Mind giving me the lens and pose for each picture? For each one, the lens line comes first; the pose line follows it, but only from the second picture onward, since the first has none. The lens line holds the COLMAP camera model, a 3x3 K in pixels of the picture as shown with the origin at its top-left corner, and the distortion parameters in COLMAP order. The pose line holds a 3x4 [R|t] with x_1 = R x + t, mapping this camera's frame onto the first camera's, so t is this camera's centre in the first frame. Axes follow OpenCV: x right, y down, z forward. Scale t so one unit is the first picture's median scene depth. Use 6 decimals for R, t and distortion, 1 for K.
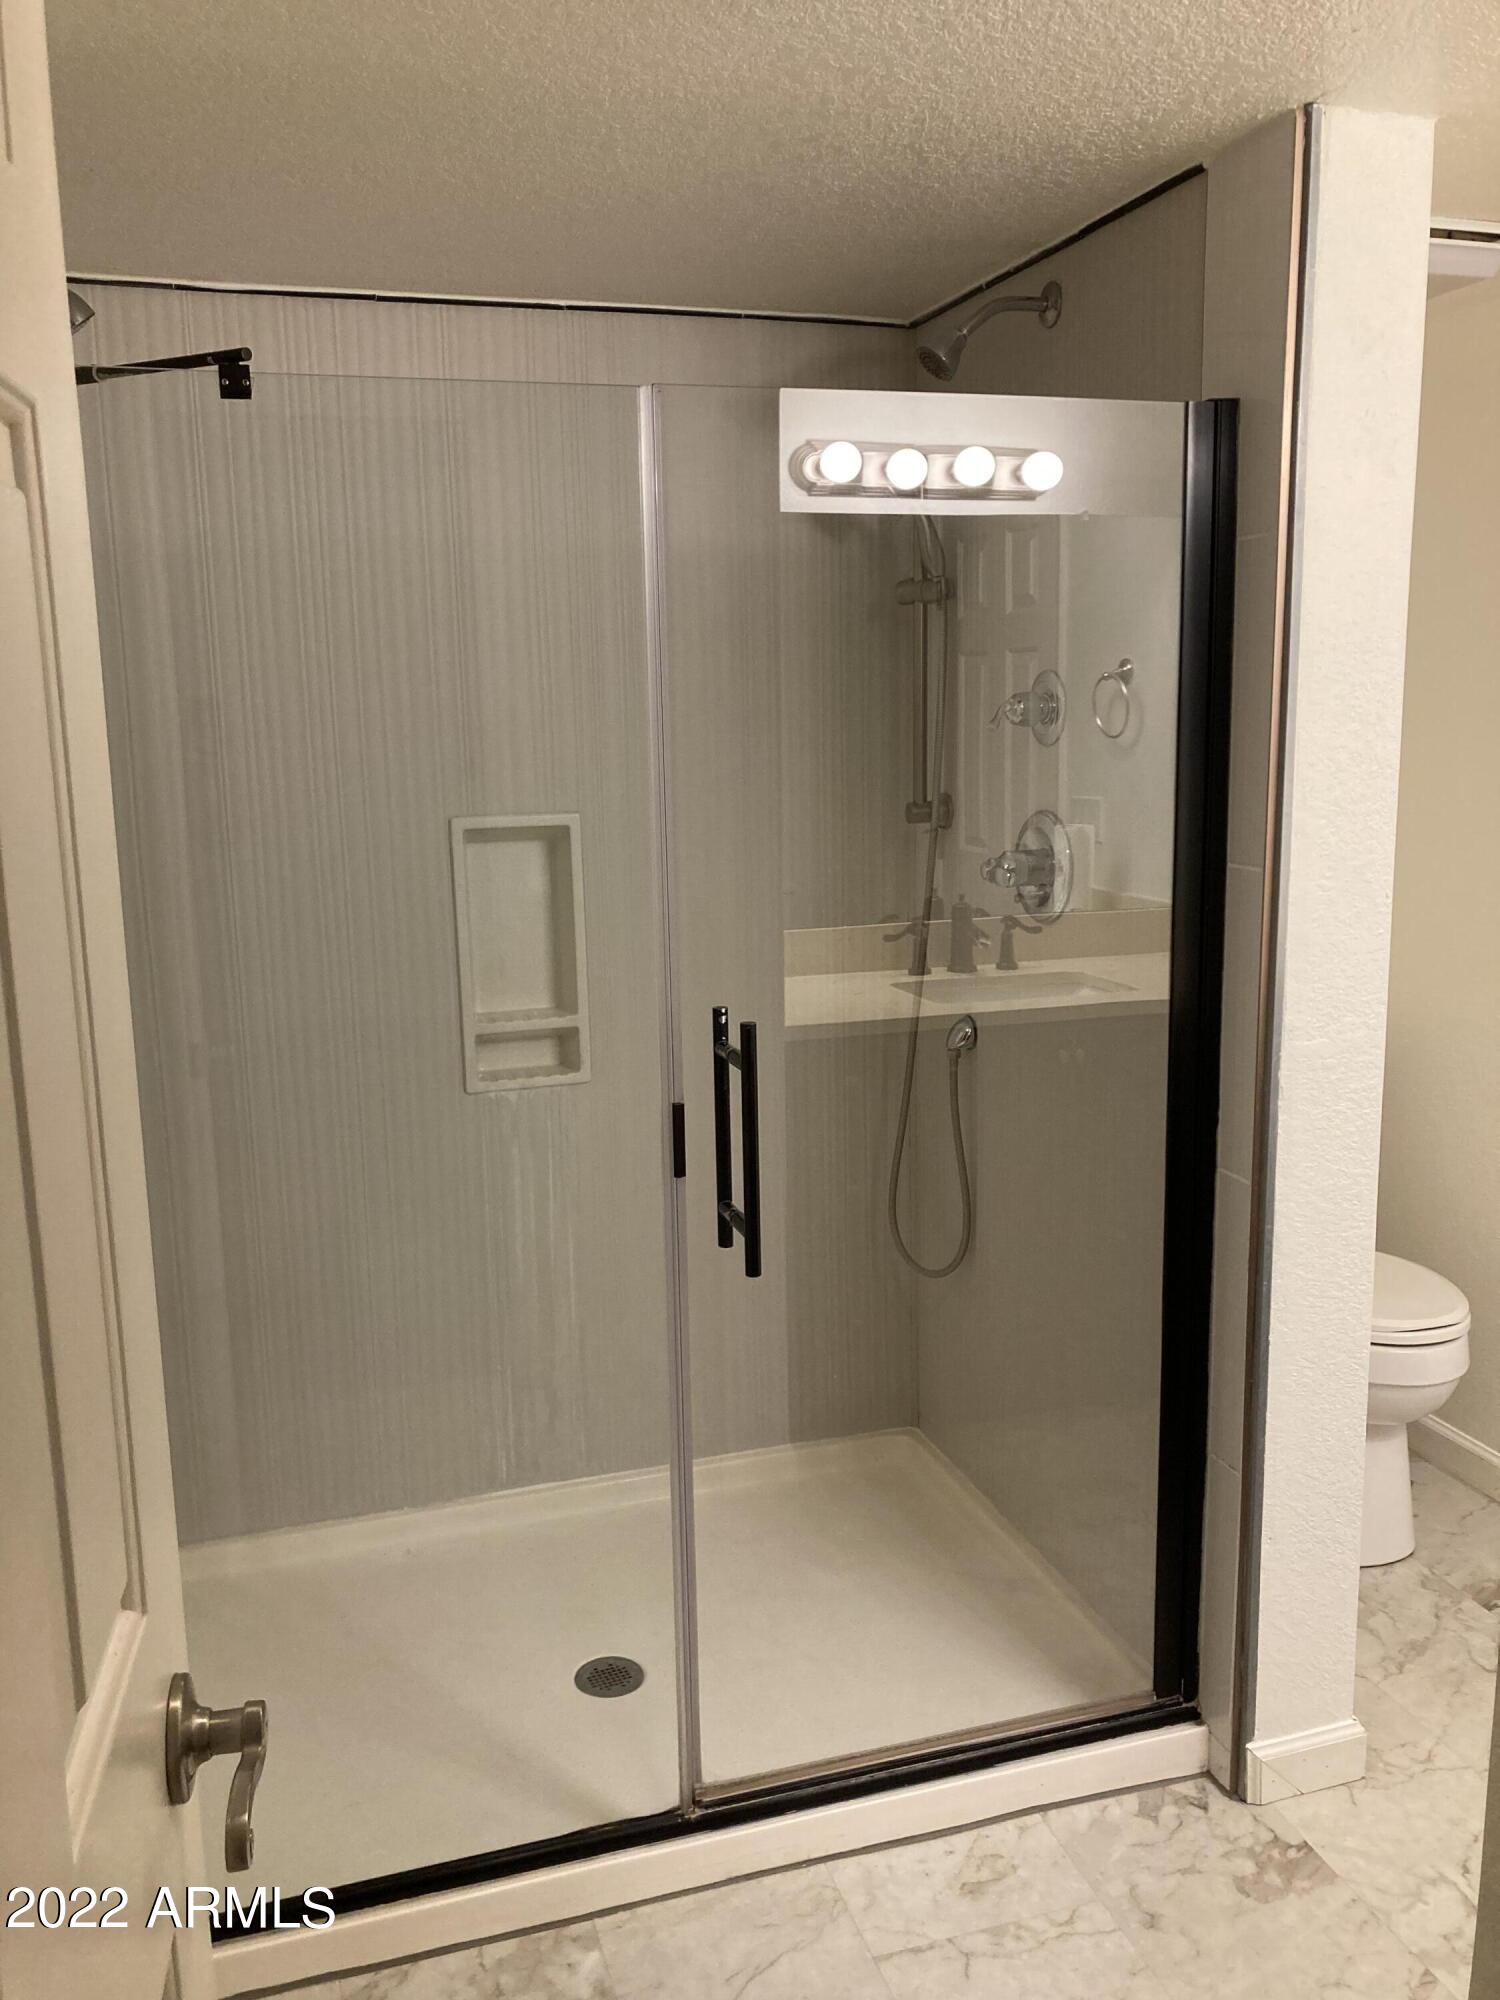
lens RADIAL K [[1635.8, 0, 718.9], [0, 1635.8, 1003.3], [0, 0, 1]] dist [0.028576, -0.028981]
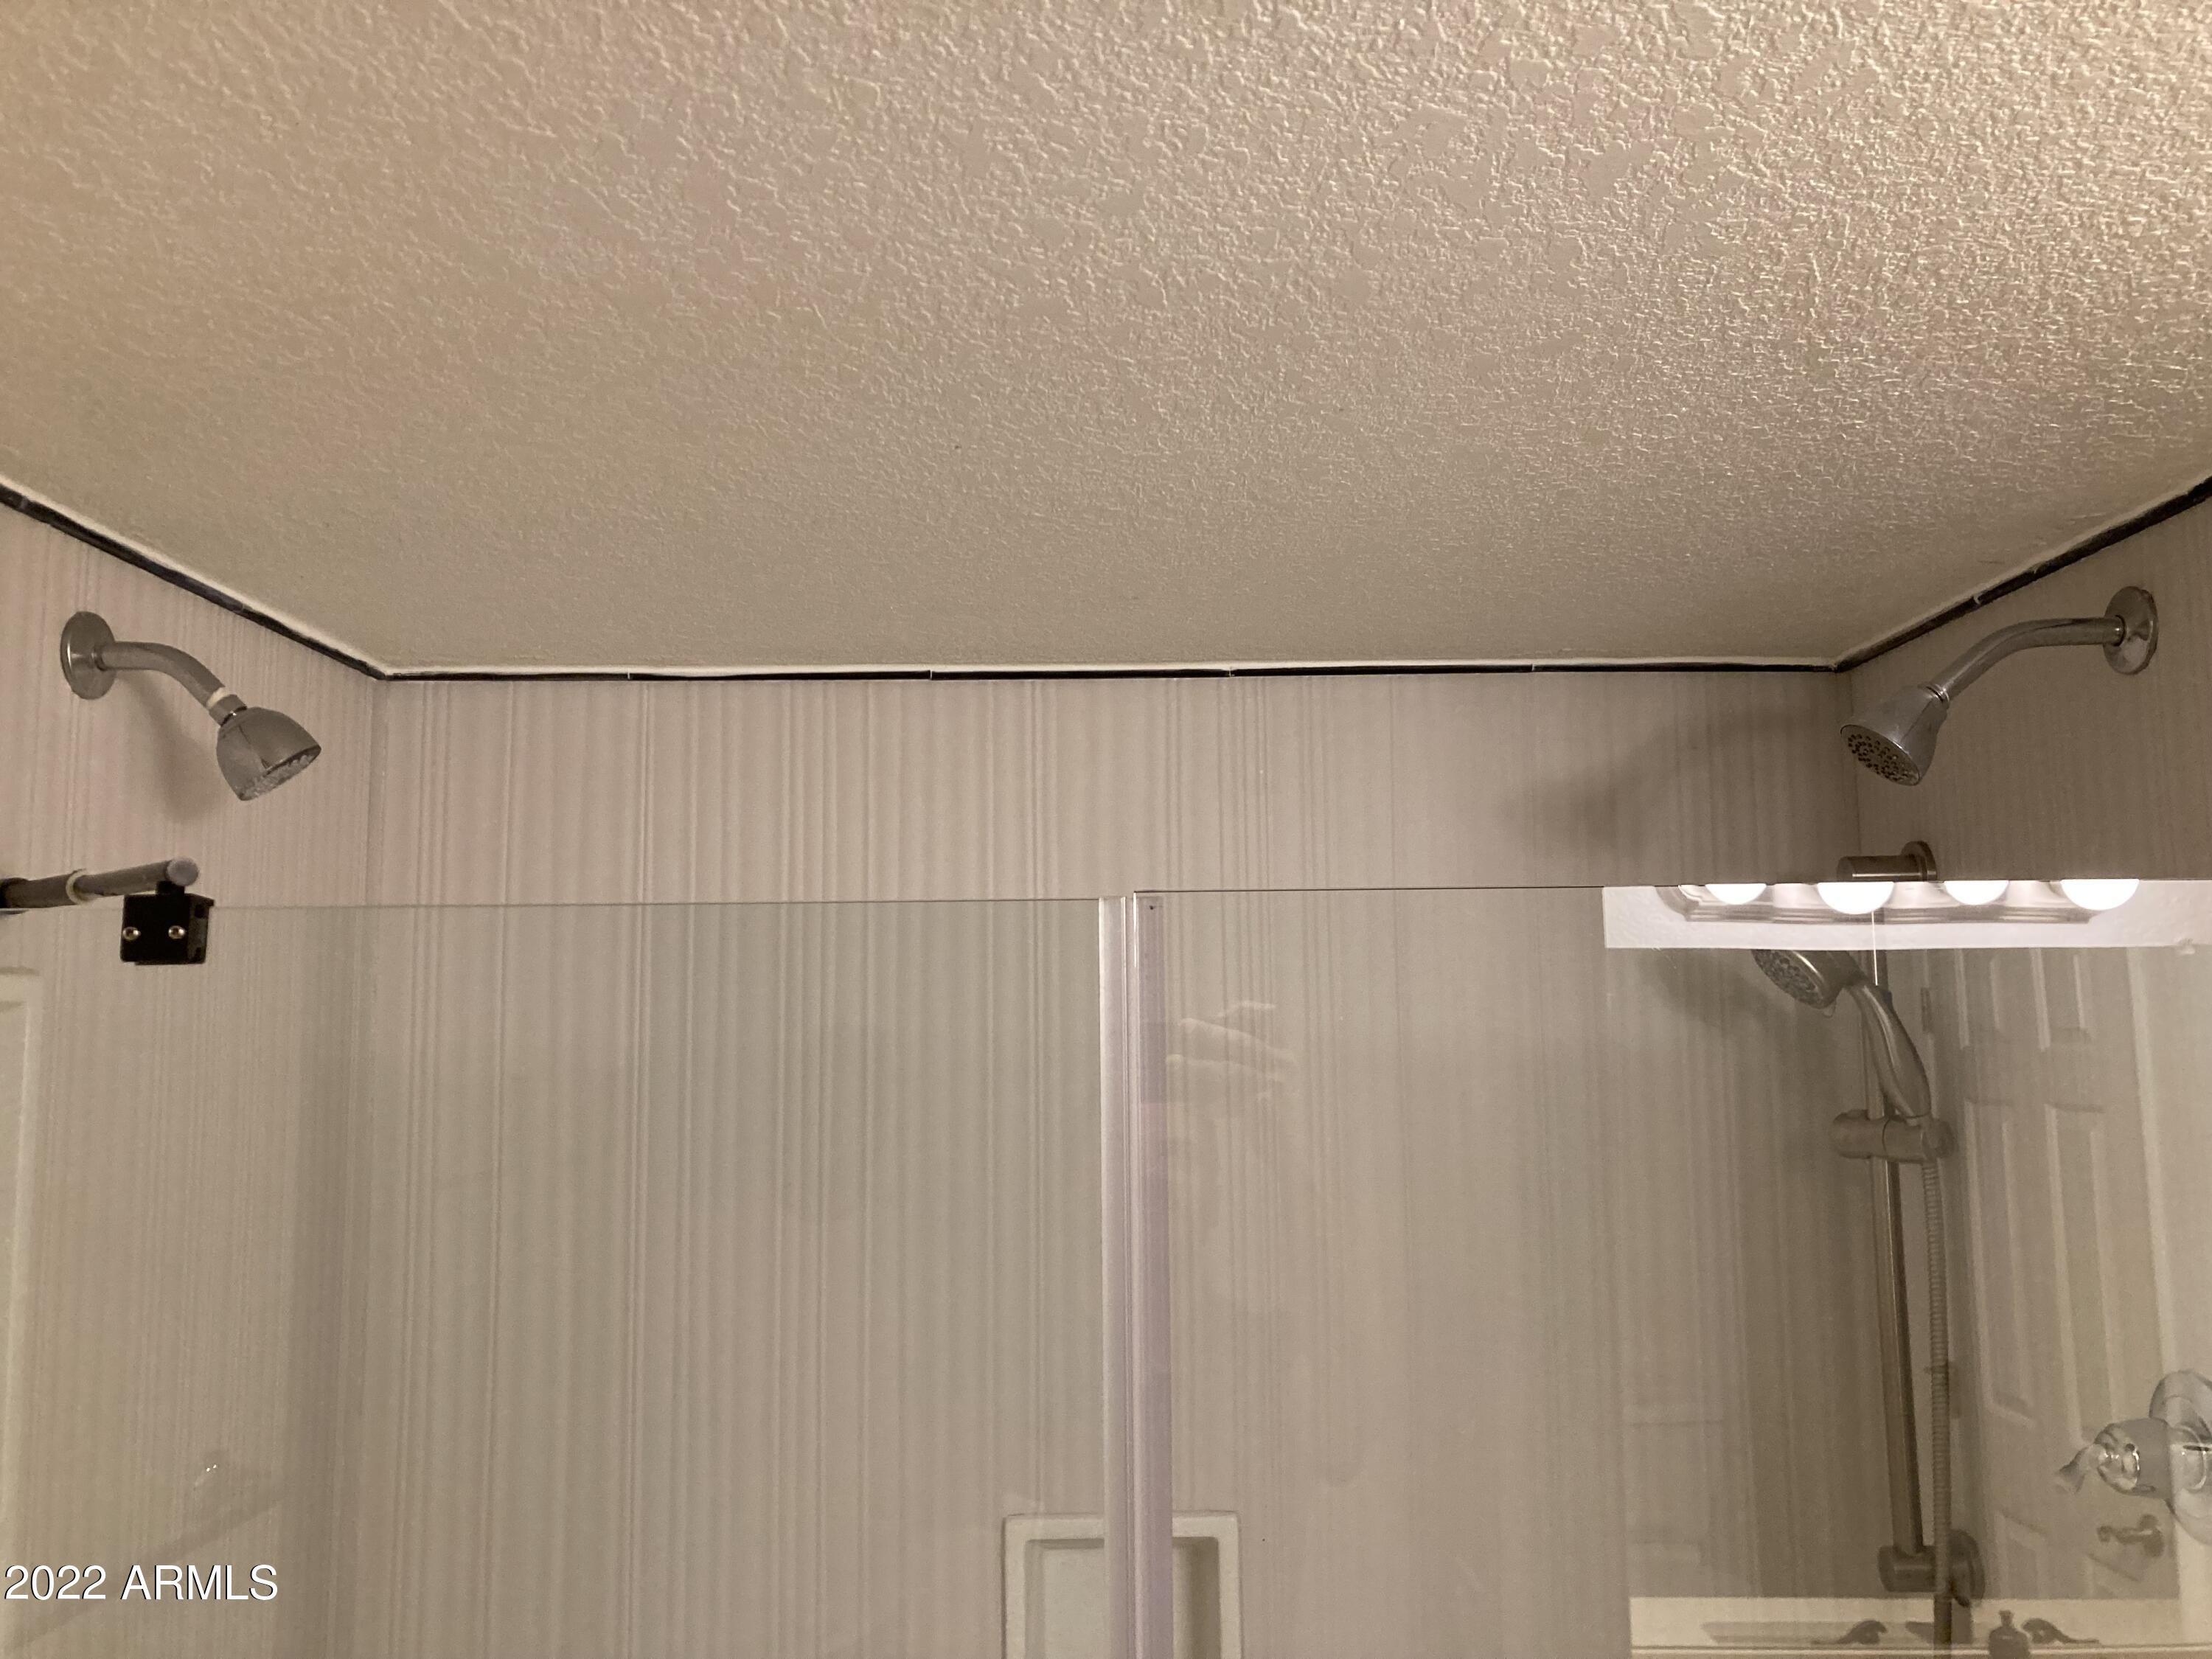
lens RADIAL K [[1809.2, 0, 1117.5], [0, 1809.2, 849.4], [0, 0, 1]] dist [0.028576, -0.028981]
pose [[0.957764, -0.020006, -0.286859, 0.065766], [-0.059713, 0.961994, -0.266463, -0.197746], [0.281287, 0.272338, 0.920168, 0.428105]]
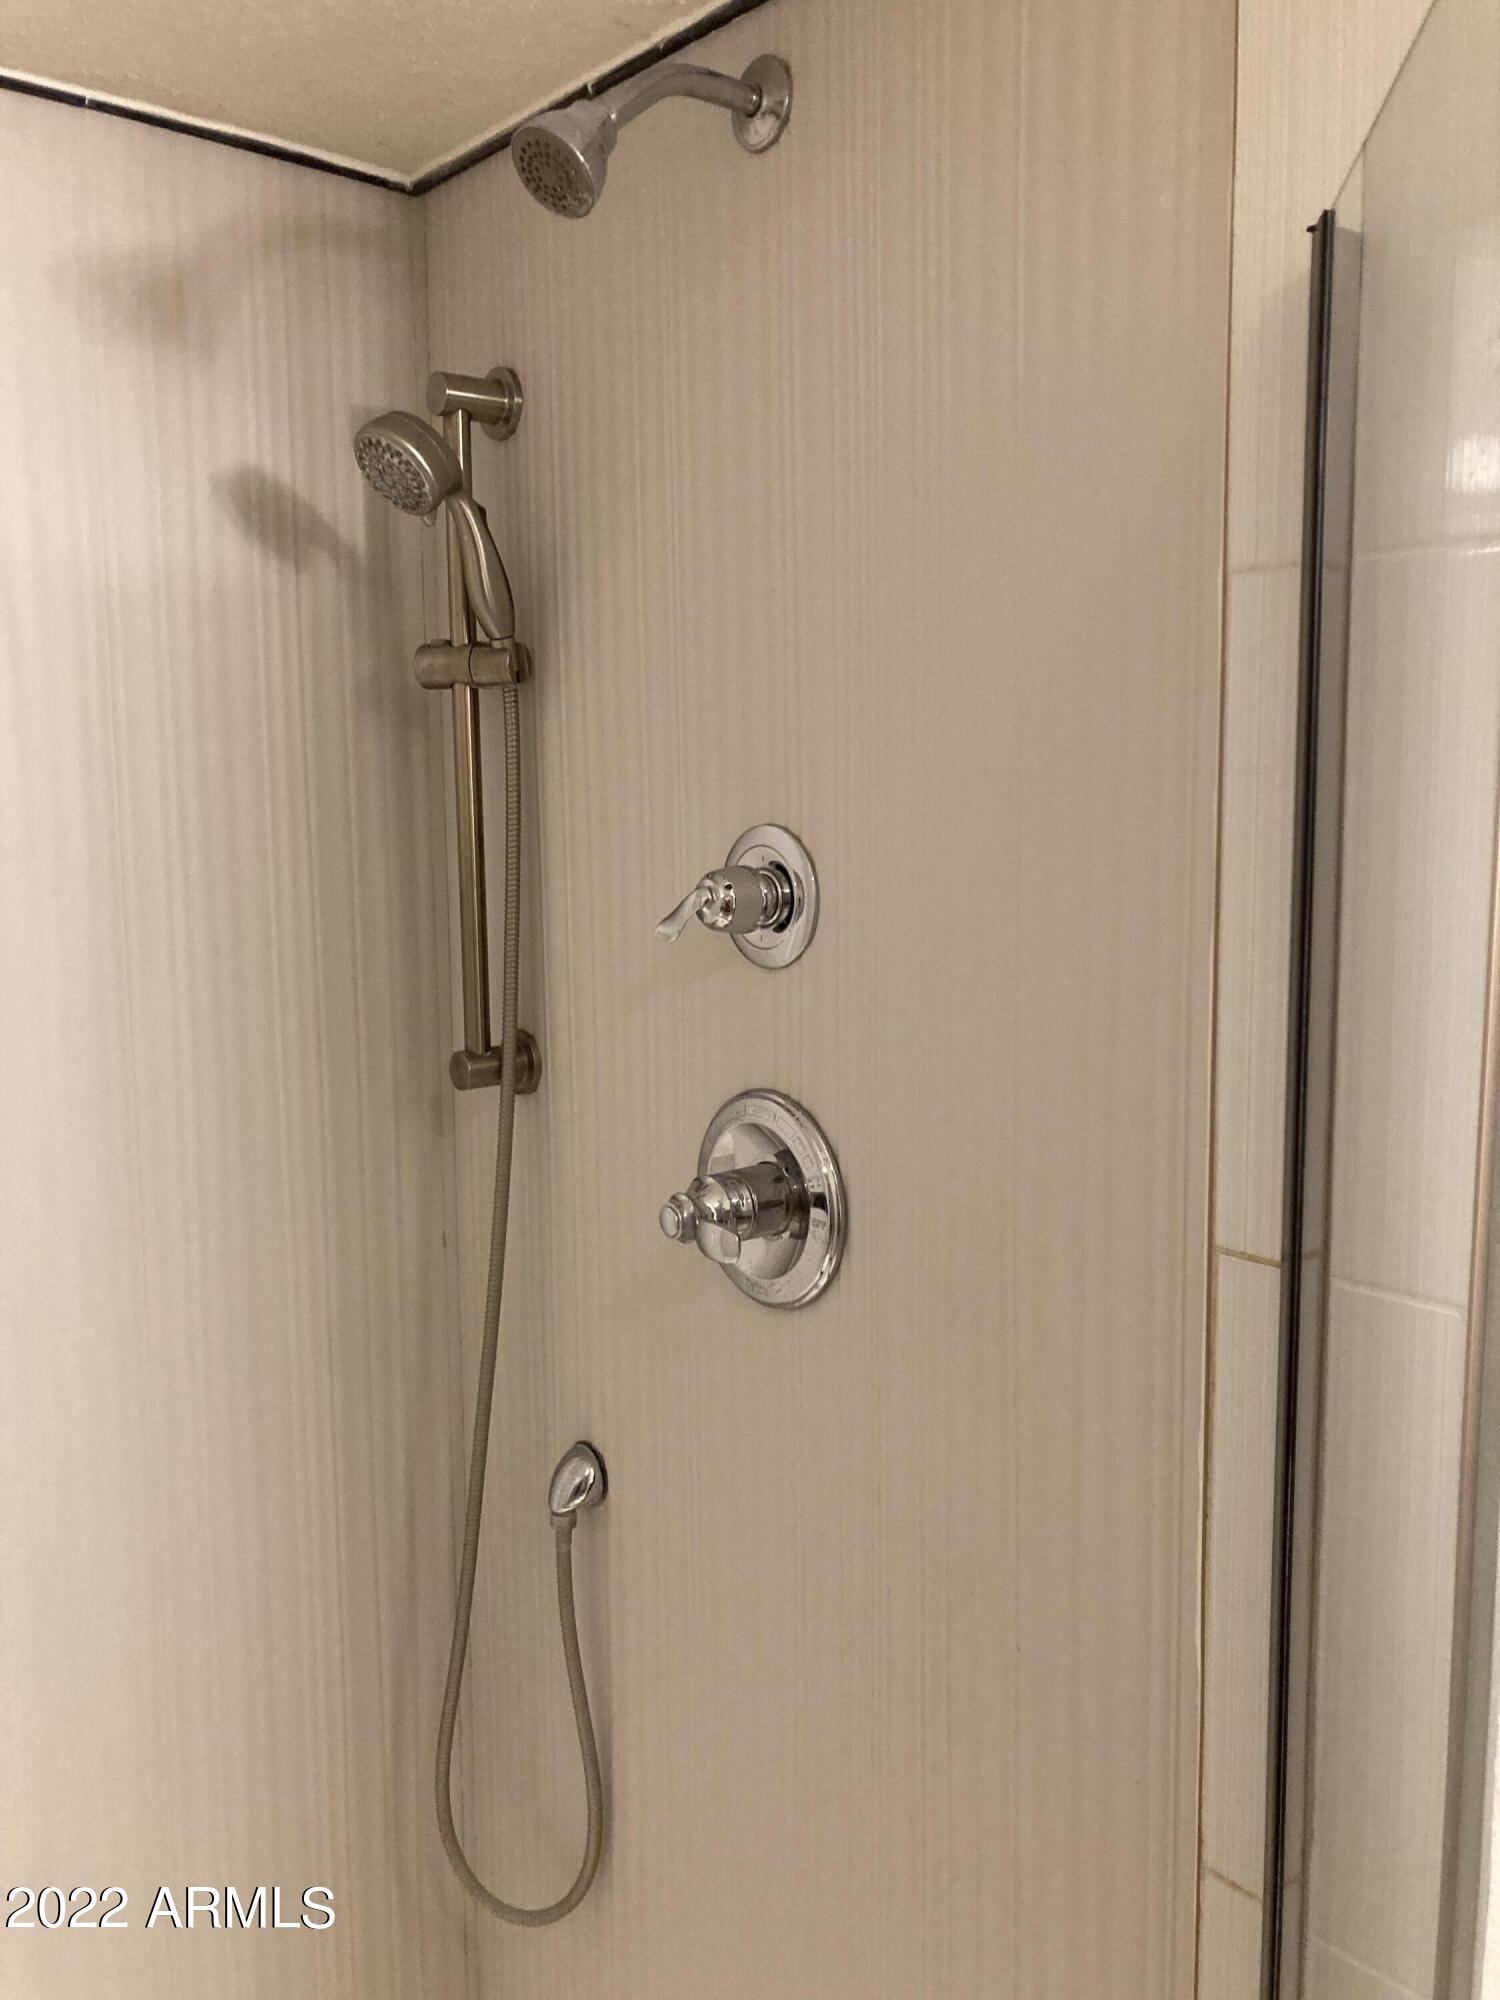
lens RADIAL K [[1635.8, 0, 753.4], [0, 1635.8, 989.8], [0, 0, 1]] dist [0.028576, -0.028981]
pose [[0.916426, -0.029211, 0.399137, -0.009462], [0.057551, 0.996586, -0.059202, -0.125936], [-0.396045, 0.077224, 0.914978, 0.562910]]
